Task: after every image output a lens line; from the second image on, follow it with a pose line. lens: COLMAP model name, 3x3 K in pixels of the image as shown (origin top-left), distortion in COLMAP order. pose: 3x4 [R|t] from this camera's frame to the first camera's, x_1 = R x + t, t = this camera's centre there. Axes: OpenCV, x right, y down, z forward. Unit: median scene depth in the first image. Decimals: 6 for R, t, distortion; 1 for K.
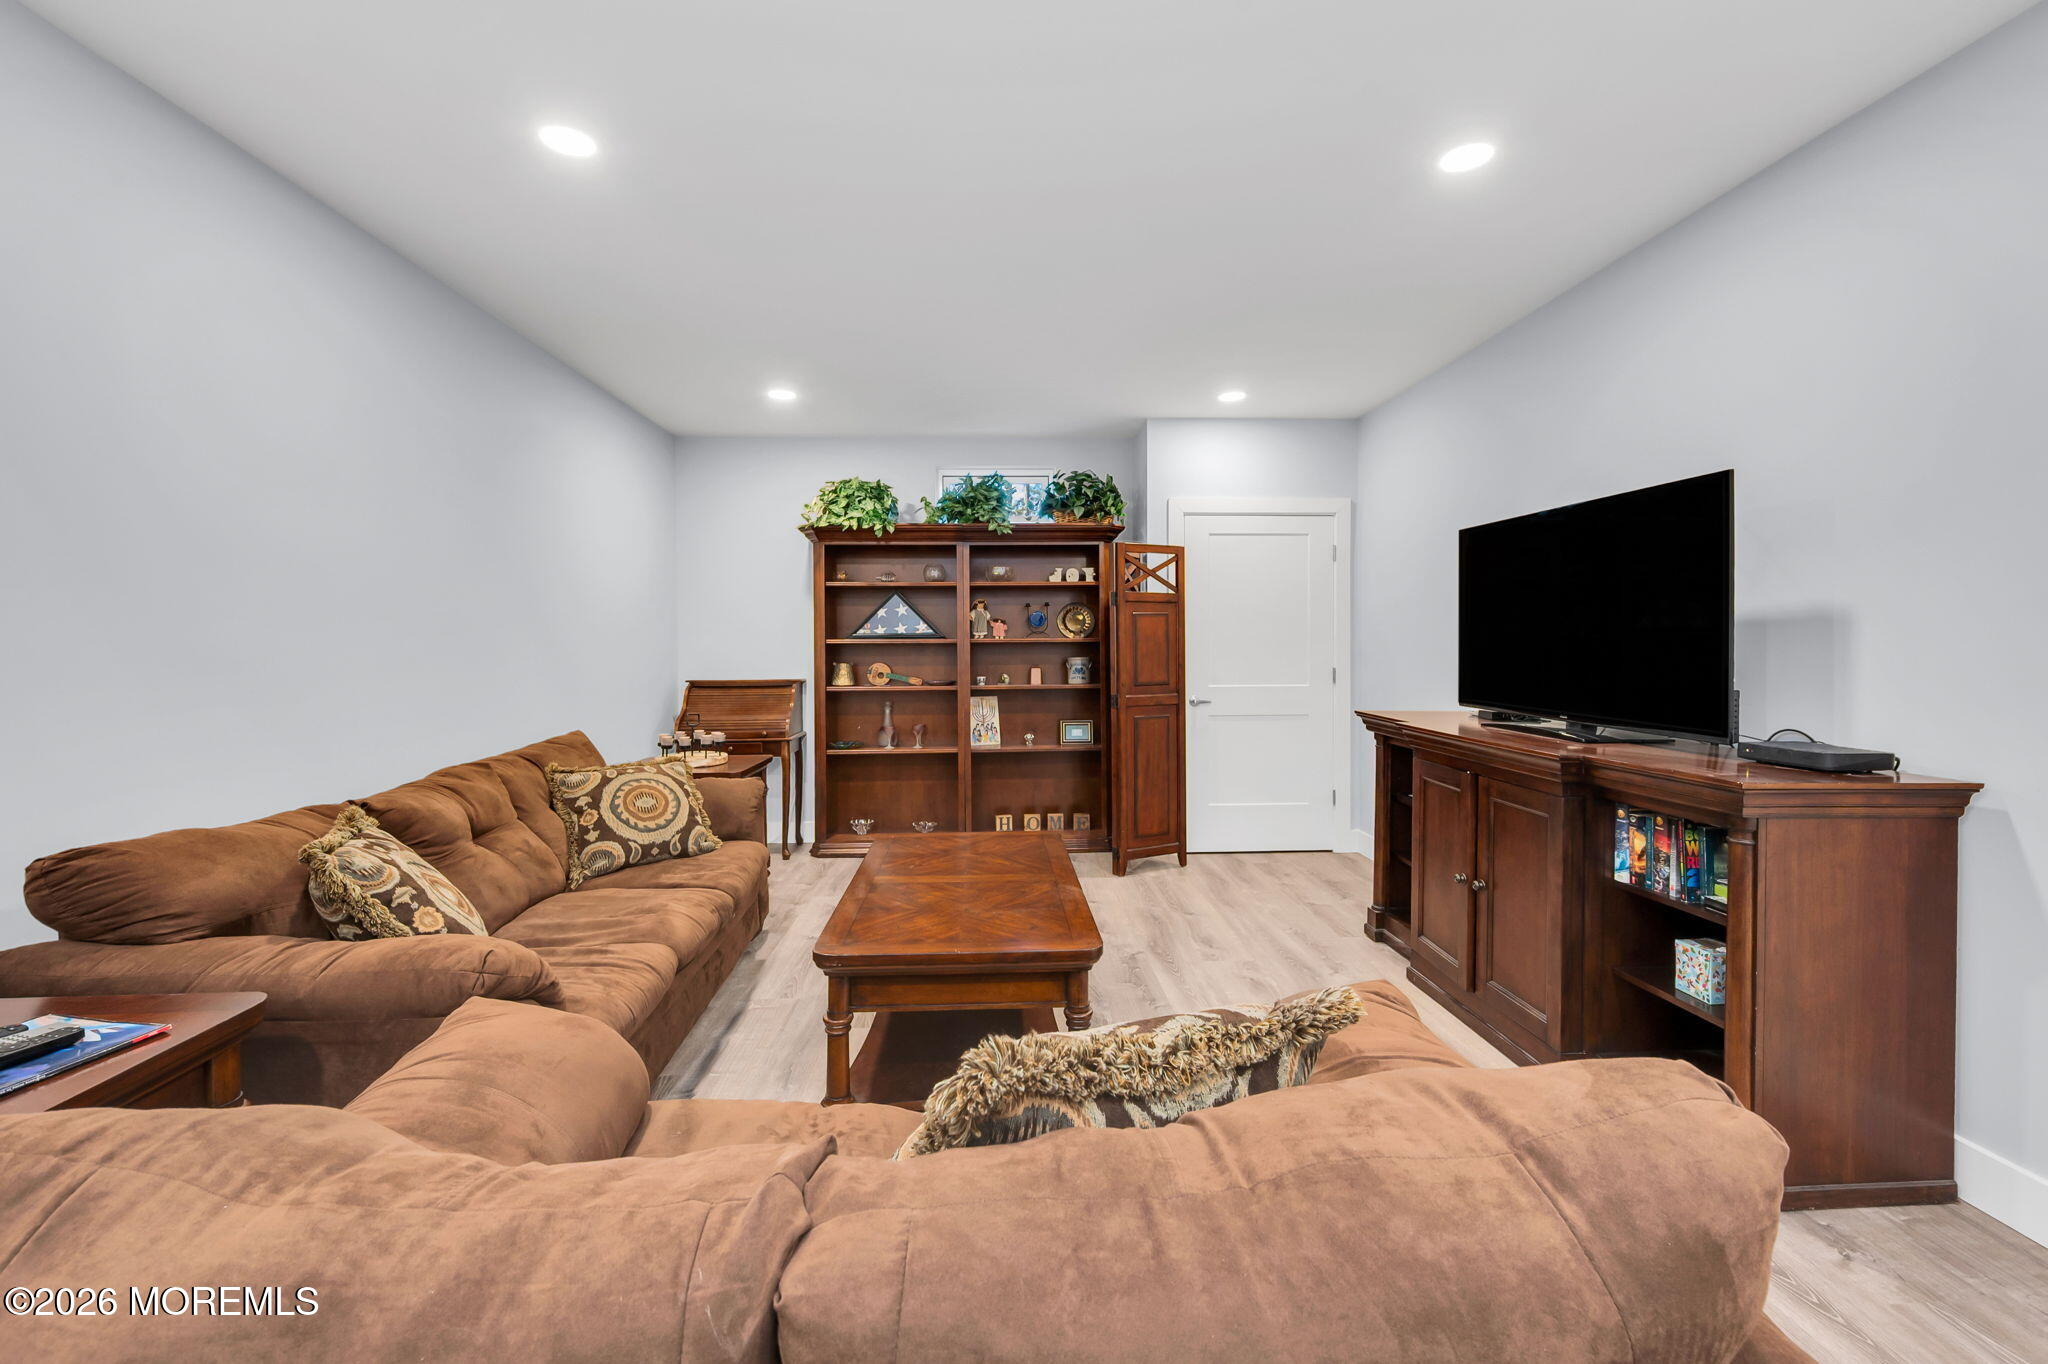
lens RADIAL K [[845.2, 0, 1023.3], [0, 845.2, 649.6], [0, 0, 1]] dist [-0.001856, -0.000371]
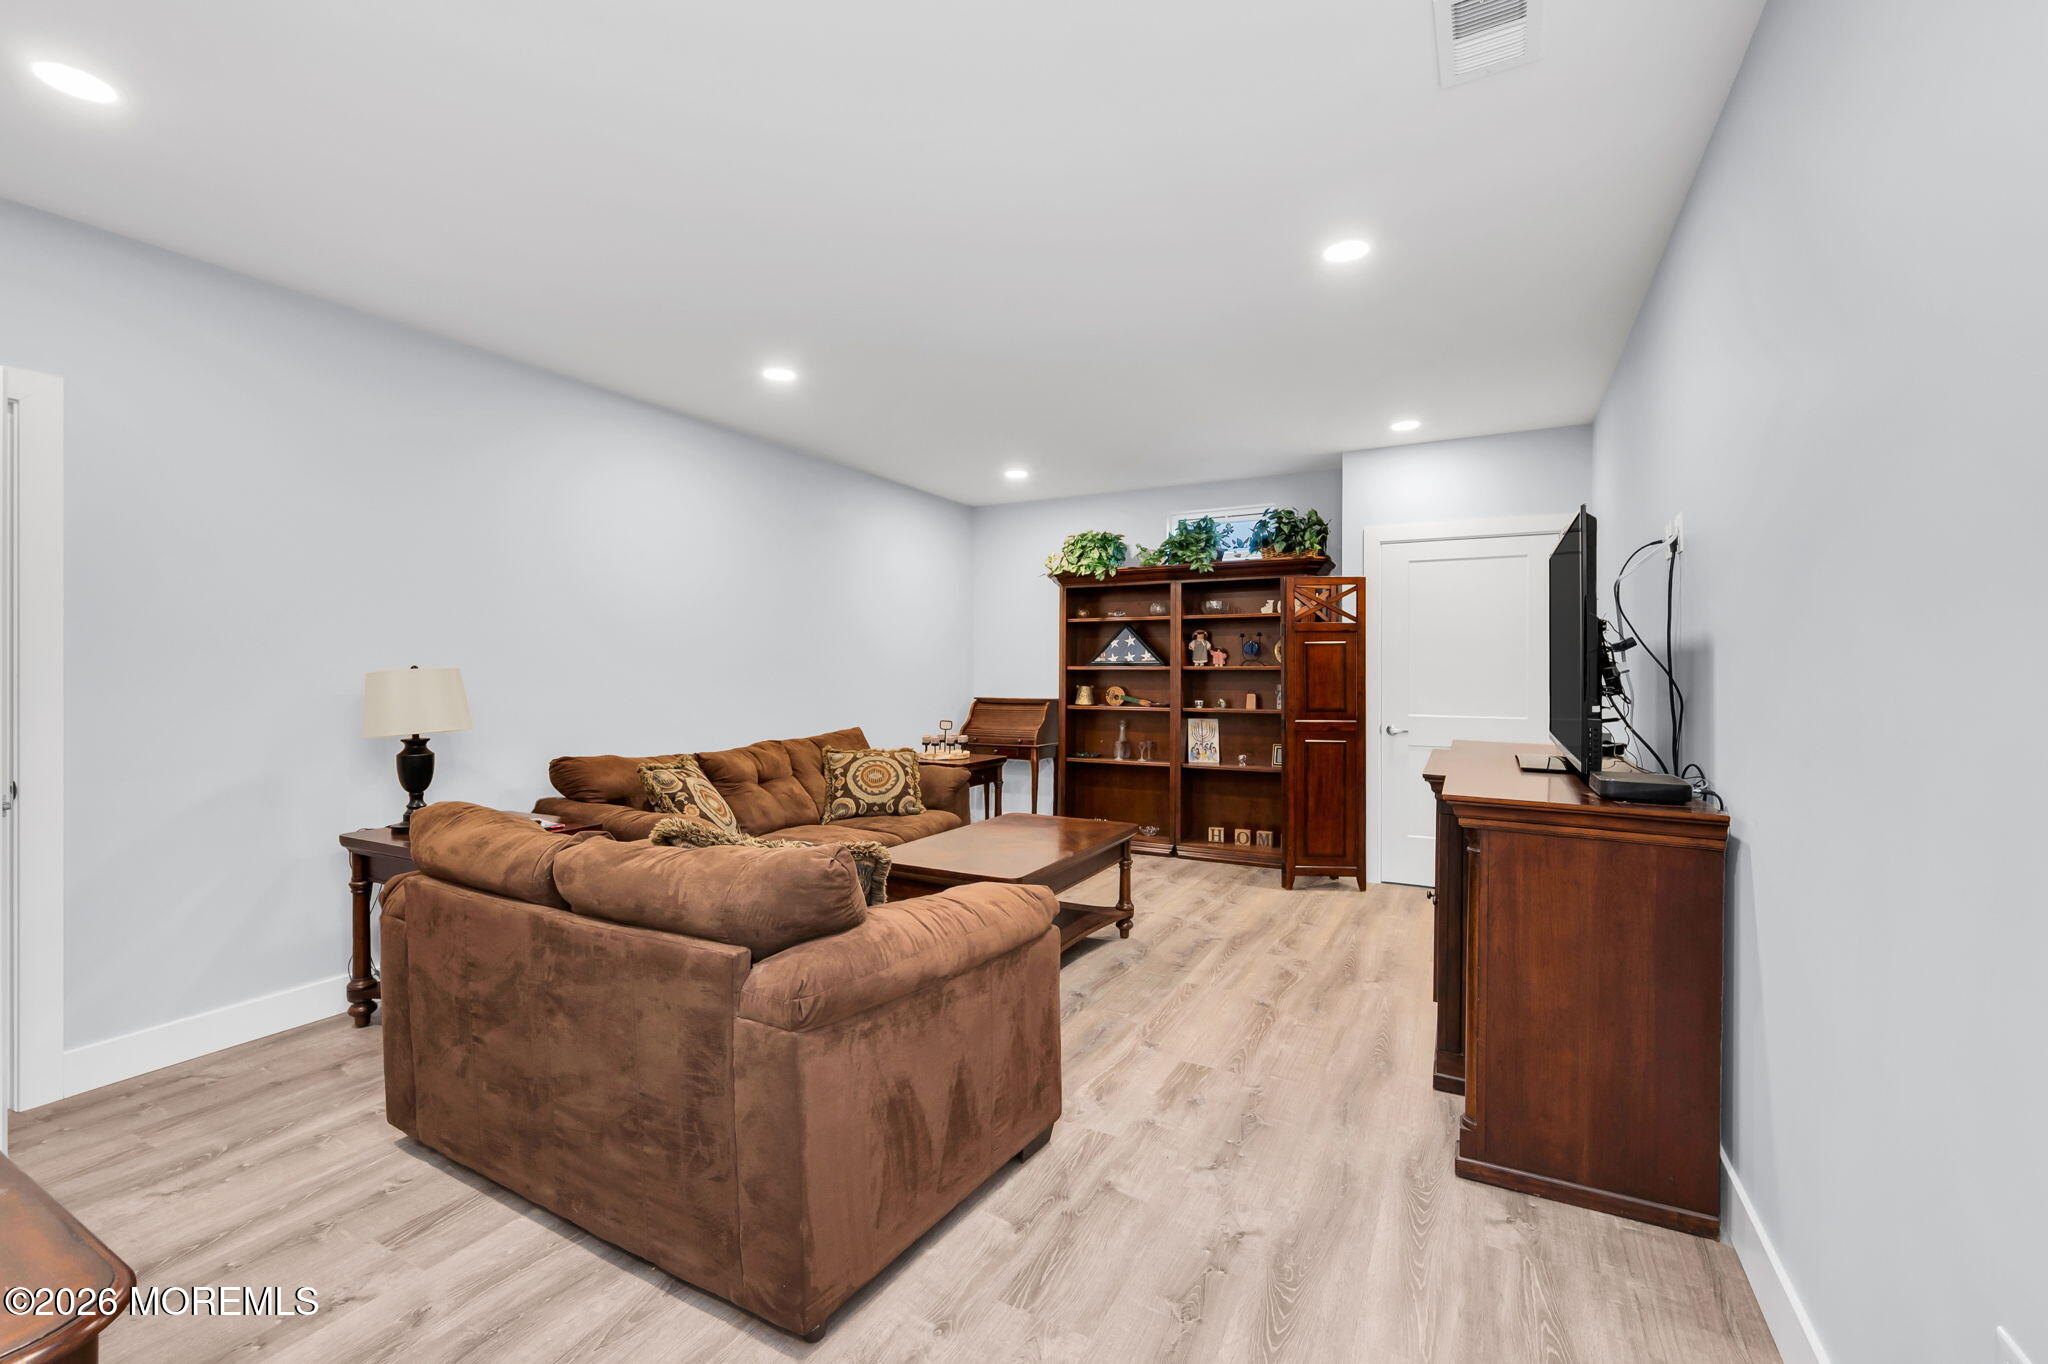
lens RADIAL K [[912.5, 0, 1025.2], [0, 912.5, 677.3], [0, 0, 1]] dist [0.000937, 0.000061]
pose [[0.849566, 0.011585, -0.527354, 0.409900], [-0.011688, 0.999927, 0.003138, 0.000479], [0.527352, 0.003498, 0.849640, -0.144695]]
